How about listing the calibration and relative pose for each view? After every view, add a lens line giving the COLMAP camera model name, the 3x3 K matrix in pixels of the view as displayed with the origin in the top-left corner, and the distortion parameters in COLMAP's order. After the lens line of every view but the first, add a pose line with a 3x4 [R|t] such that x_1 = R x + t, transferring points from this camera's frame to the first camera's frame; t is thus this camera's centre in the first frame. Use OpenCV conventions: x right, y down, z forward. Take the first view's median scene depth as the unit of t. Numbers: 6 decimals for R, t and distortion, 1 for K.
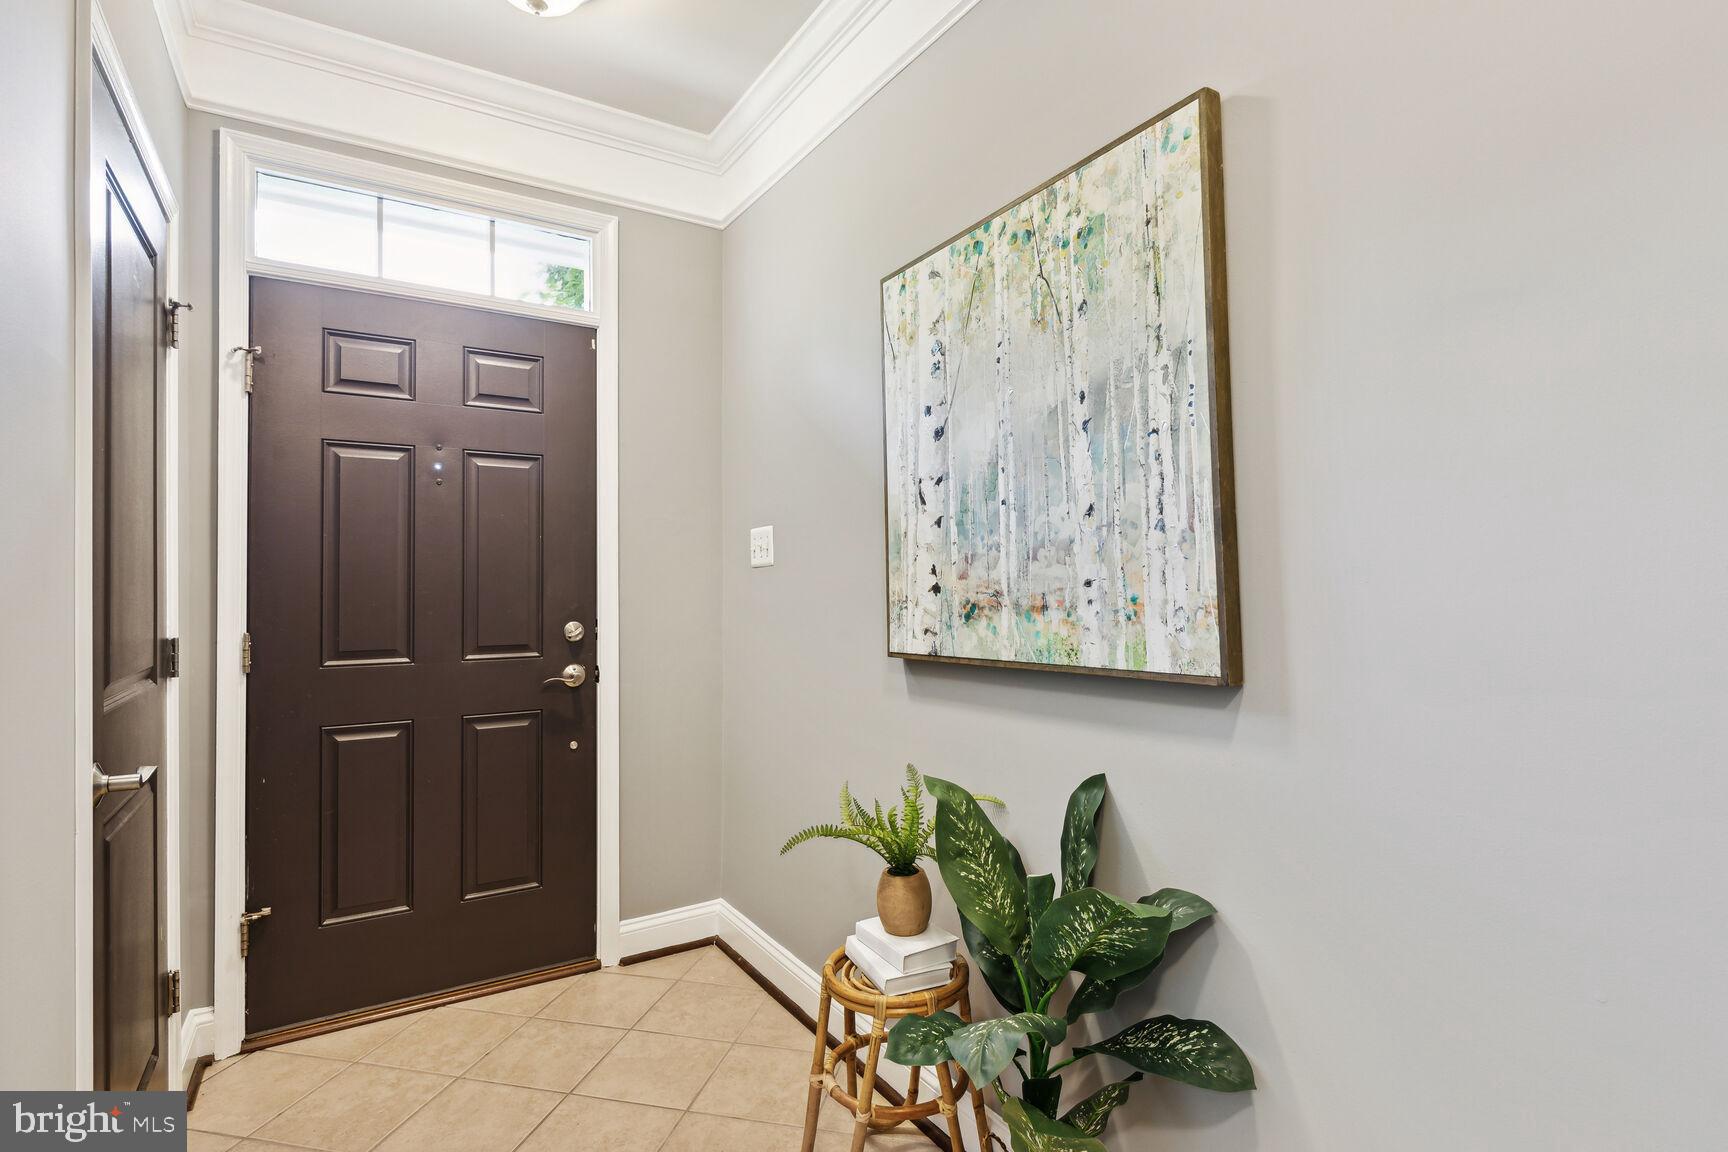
lens RADIAL K [[872.2, 0, 868.5], [0, 872.2, 584.5], [0, 0, 1]] dist [-0.027447, -0.000190]
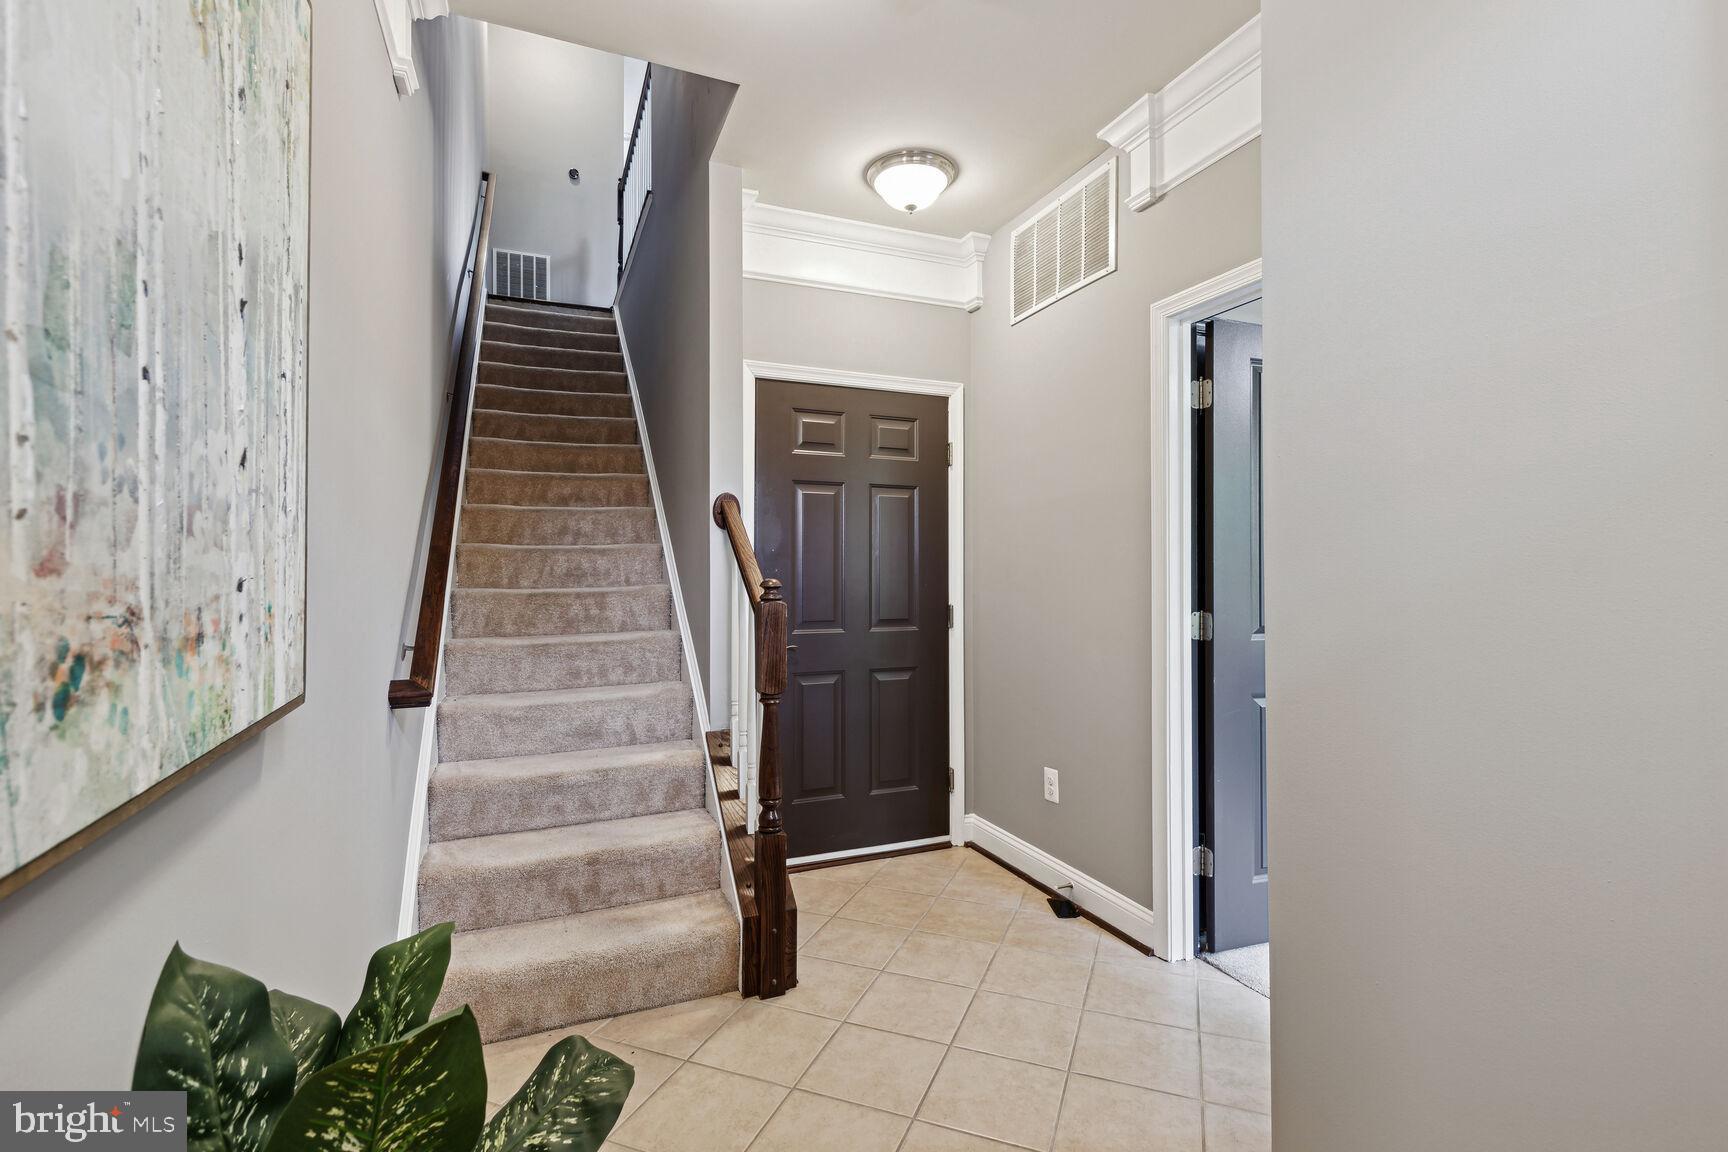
lens RADIAL K [[802.8, 0, 873.6], [0, 802.8, 571.9], [0, 0, 1]] dist [0.001226, 0.000249]
pose [[-0.989086, 0.002551, 0.147317, -0.206033], [0.001305, 0.999963, -0.008553, -0.004586], [-0.147334, -0.008268, -0.989052, 1.278153]]
